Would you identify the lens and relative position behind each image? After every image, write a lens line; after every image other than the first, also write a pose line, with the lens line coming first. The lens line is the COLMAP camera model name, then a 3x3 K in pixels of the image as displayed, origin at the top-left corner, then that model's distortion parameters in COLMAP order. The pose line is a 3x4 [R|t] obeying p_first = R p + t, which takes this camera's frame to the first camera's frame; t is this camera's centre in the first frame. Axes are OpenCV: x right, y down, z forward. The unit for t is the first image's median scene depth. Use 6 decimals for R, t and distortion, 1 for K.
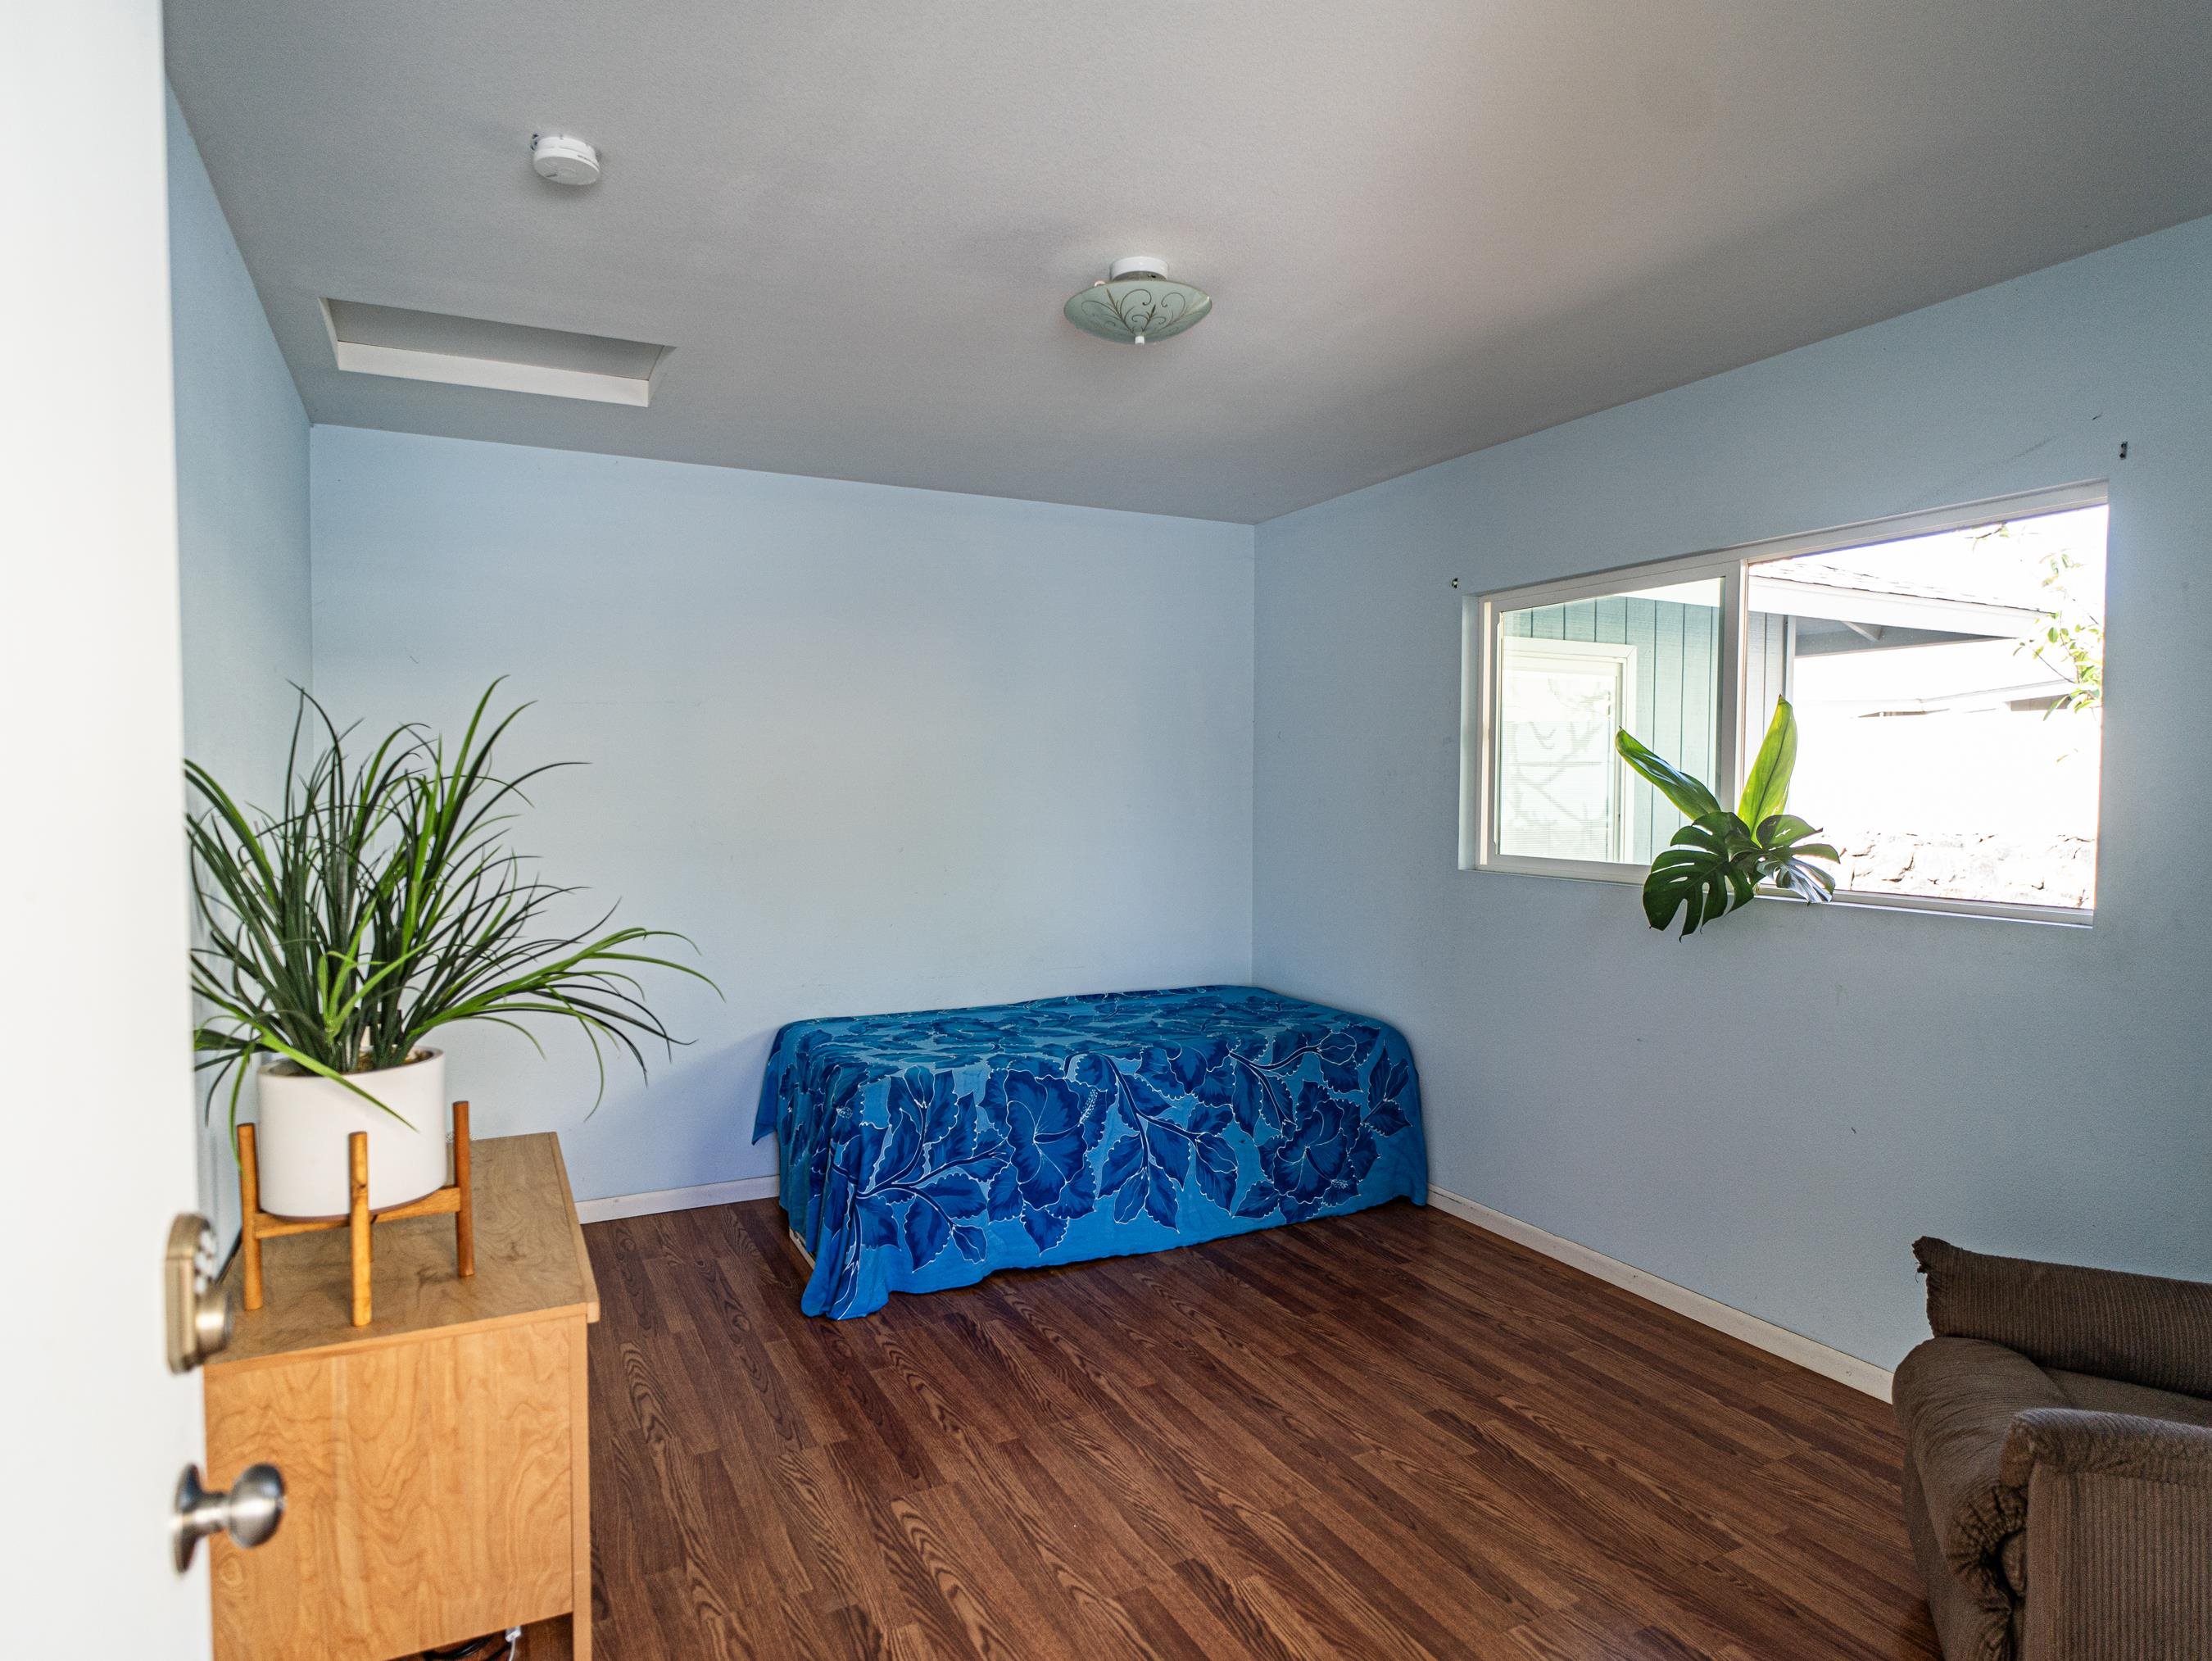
lens RADIAL K [[1283.5, 0, 1115.0], [0, 1283.5, 829.1], [0, 0, 1]] dist [-0.004331, 0.000825]
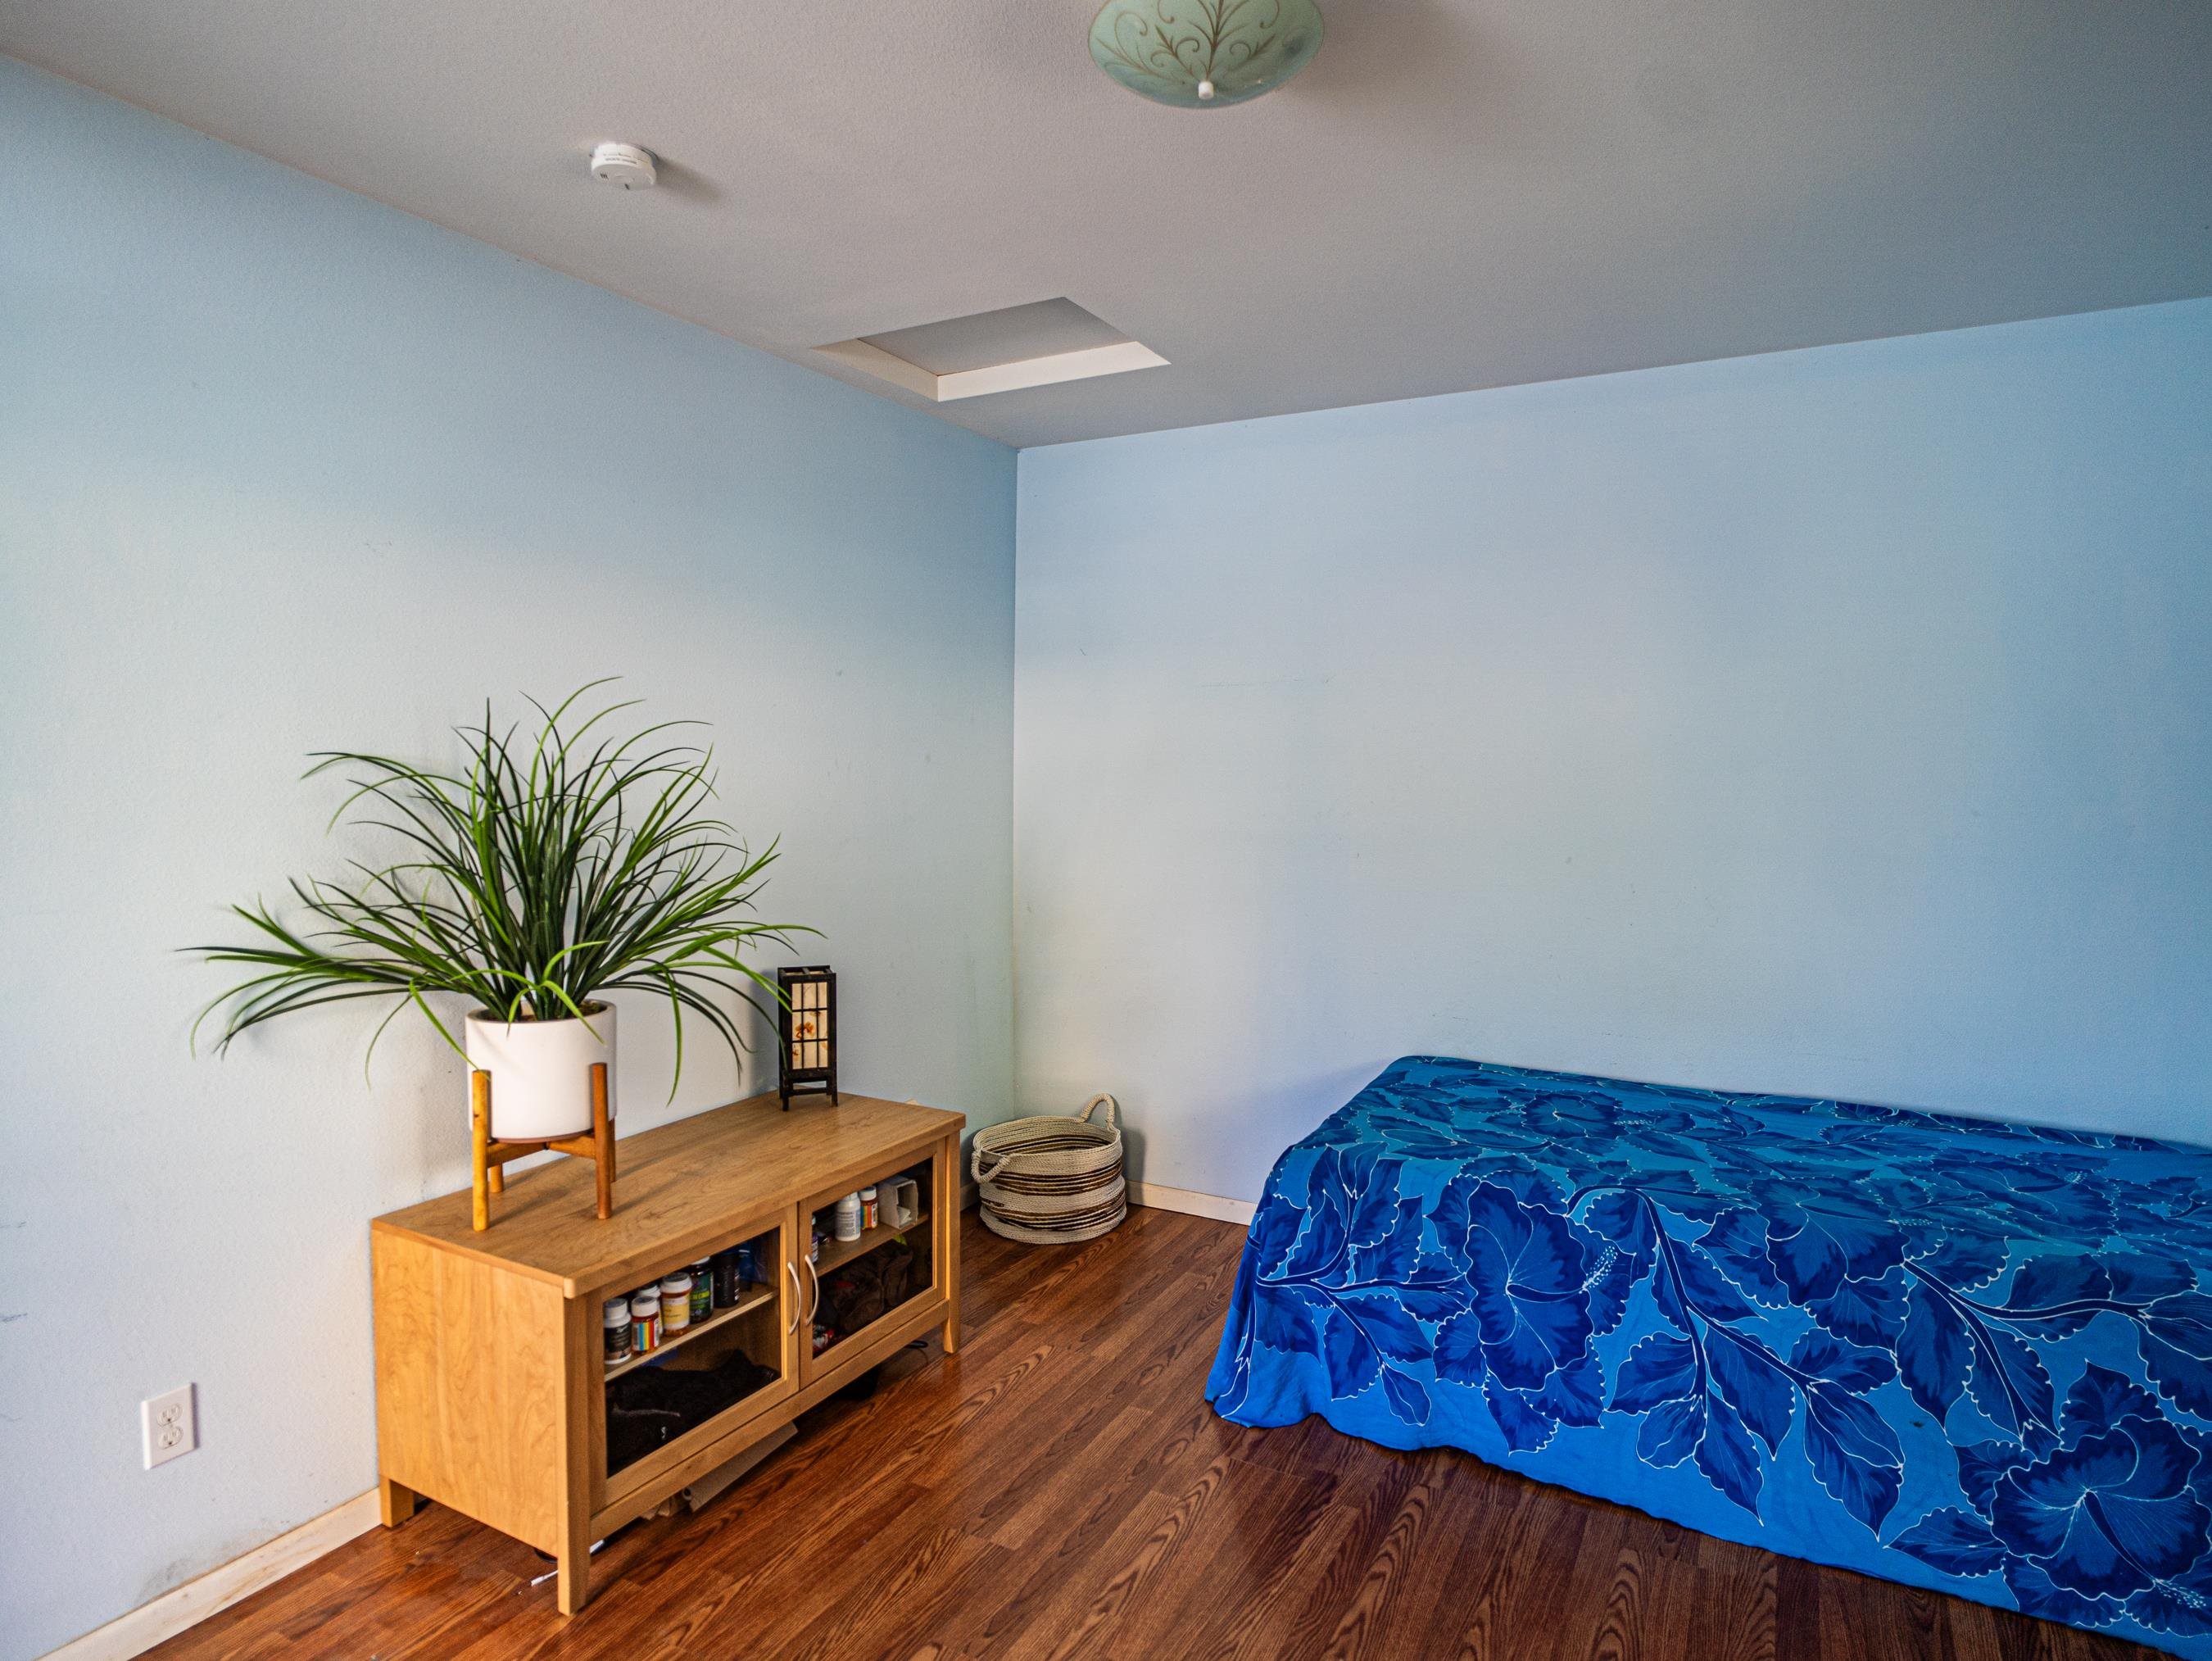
lens RADIAL K [[1283.5, 0, 1108.8], [0, 1283.5, 835.0], [0, 0, 1]] dist [-0.004331, 0.000825]
pose [[0.565016, 0.057052, -0.823105, 0.366735], [-0.032907, 0.998371, 0.046612, -0.029747], [0.824424, 0.000750, 0.565973, 0.415914]]
